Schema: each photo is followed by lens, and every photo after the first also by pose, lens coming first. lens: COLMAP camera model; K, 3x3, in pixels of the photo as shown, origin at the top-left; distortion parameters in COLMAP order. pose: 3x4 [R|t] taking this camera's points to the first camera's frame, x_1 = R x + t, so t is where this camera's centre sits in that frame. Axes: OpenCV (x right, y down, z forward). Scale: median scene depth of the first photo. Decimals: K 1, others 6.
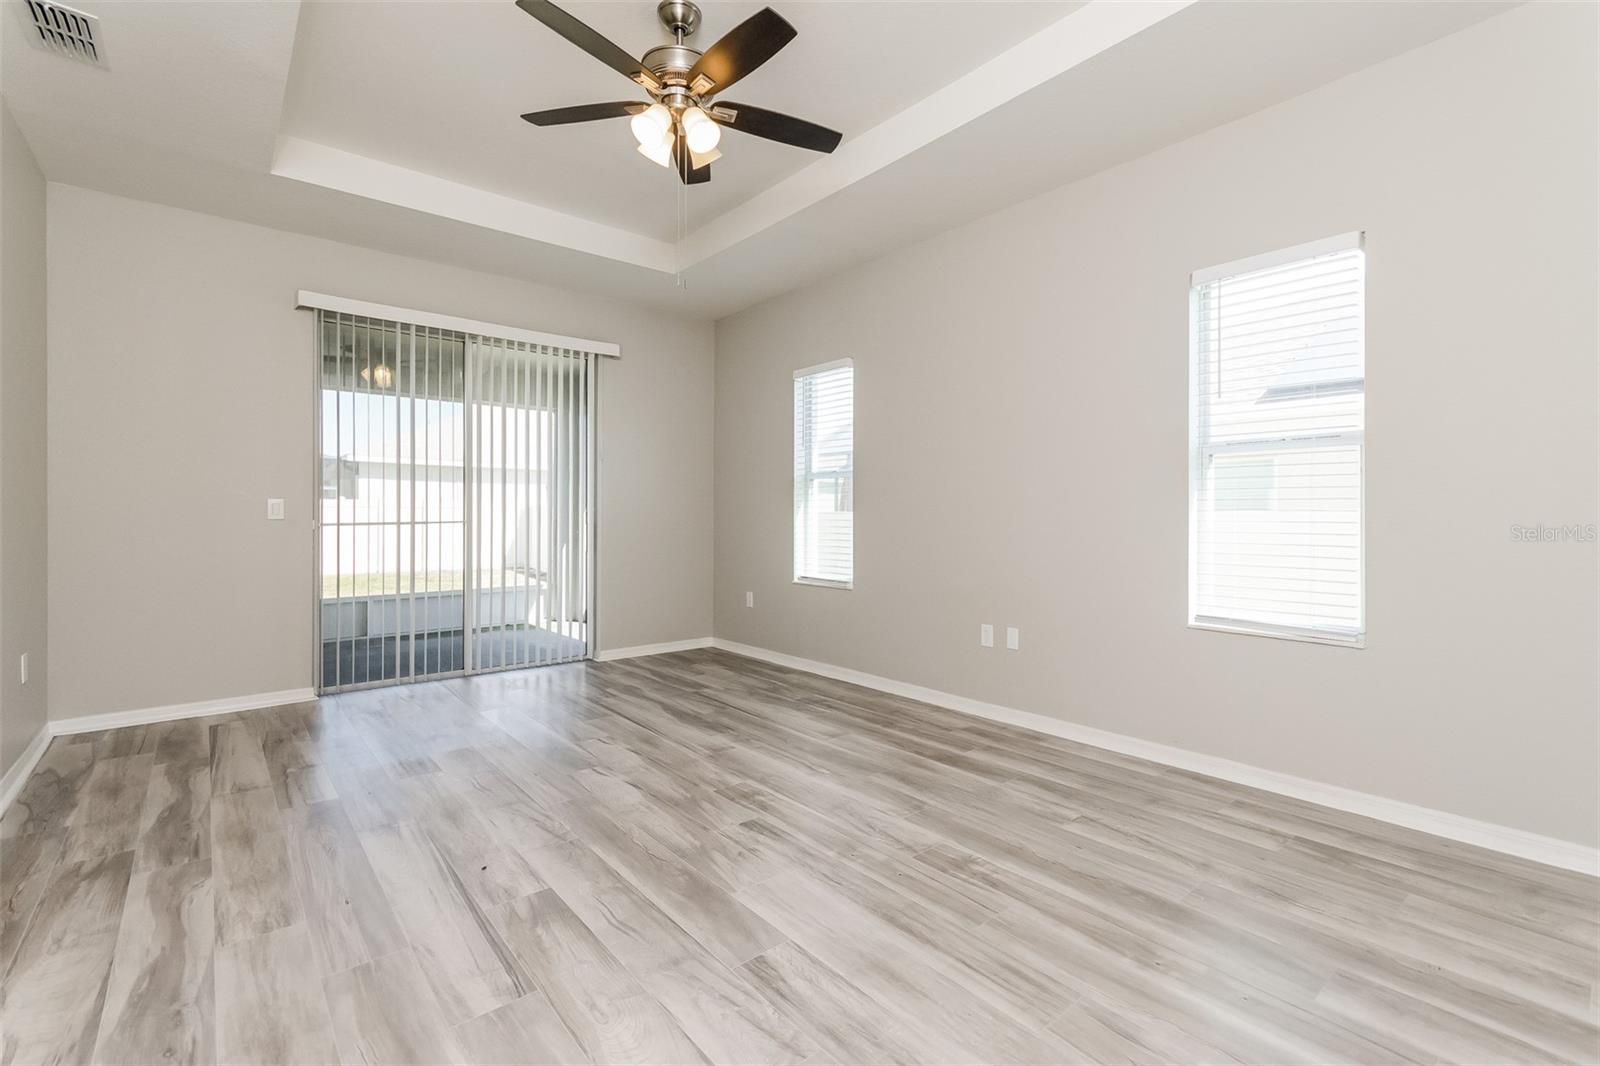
lens RADIAL K [[712.8, 0, 800.0], [0, 712.8, 533.0], [0, 0, 1]] dist [-0.002685, -0.000865]
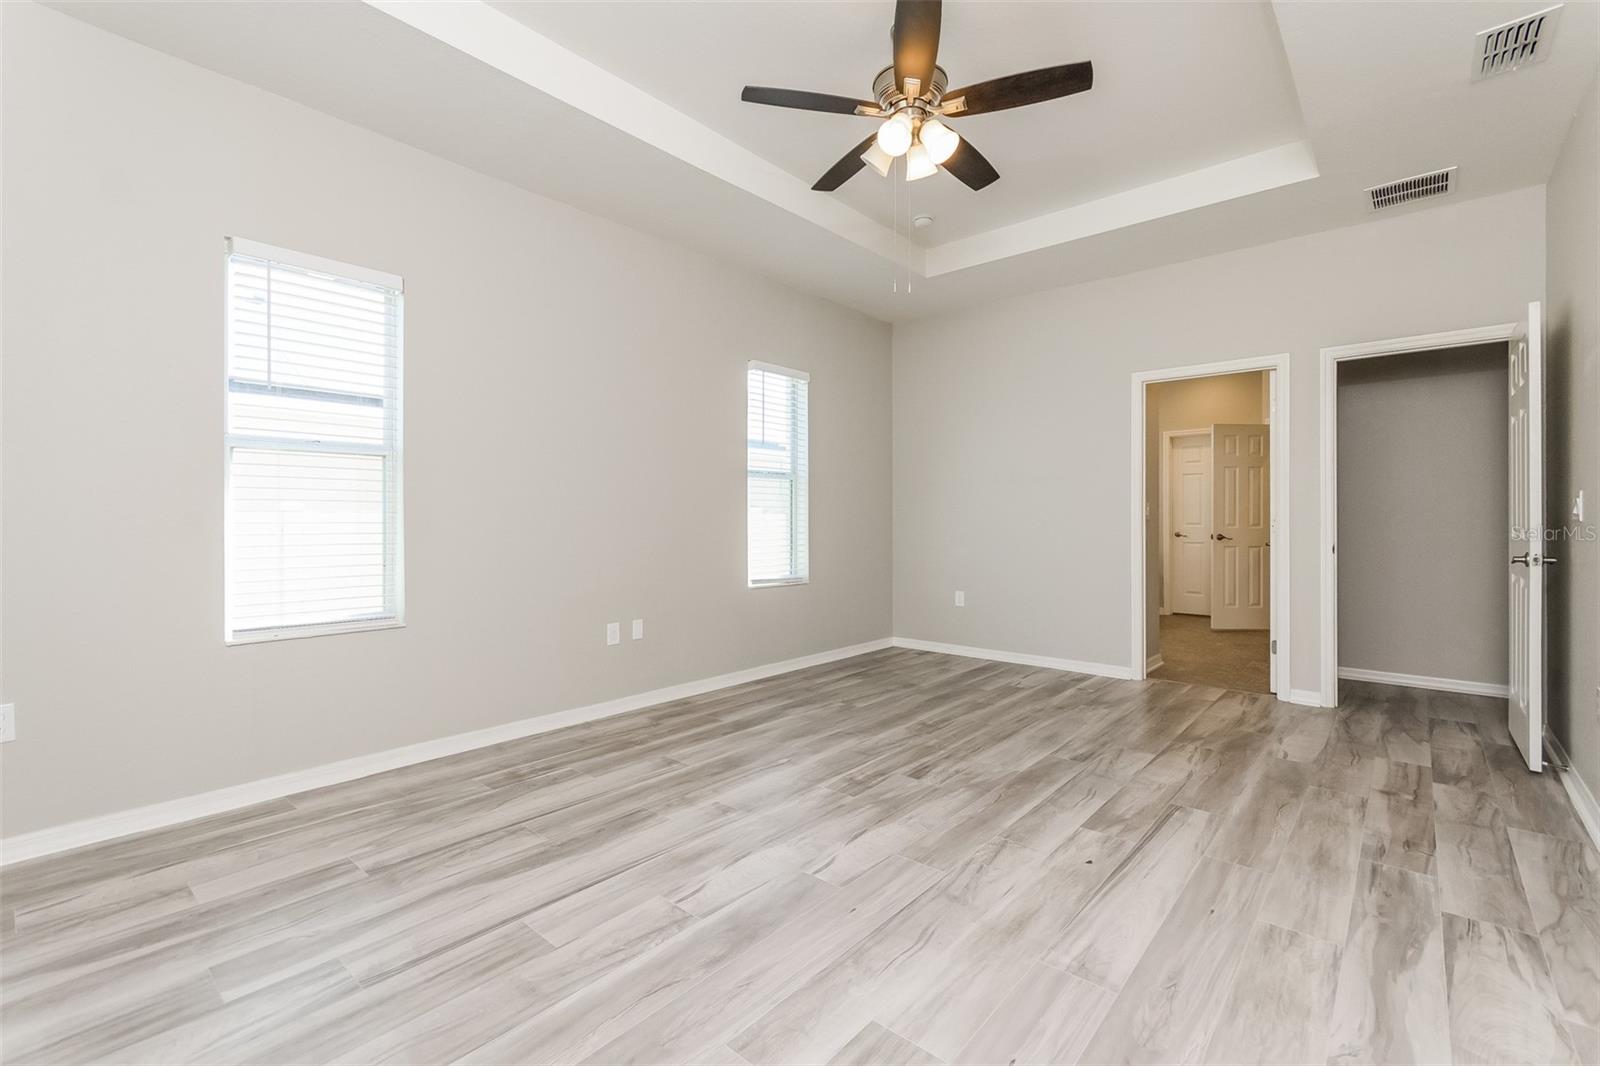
lens RADIAL K [[711.8, 0, 804.8], [0, 711.8, 517.1], [0, 0, 1]] dist [-0.000025, 0.000358]
pose [[-0.167151, -0.002207, 0.985929, -1.228482], [0.022018, 0.999740, 0.005971, -0.037598], [-0.985685, 0.022707, -0.167059, 1.386561]]
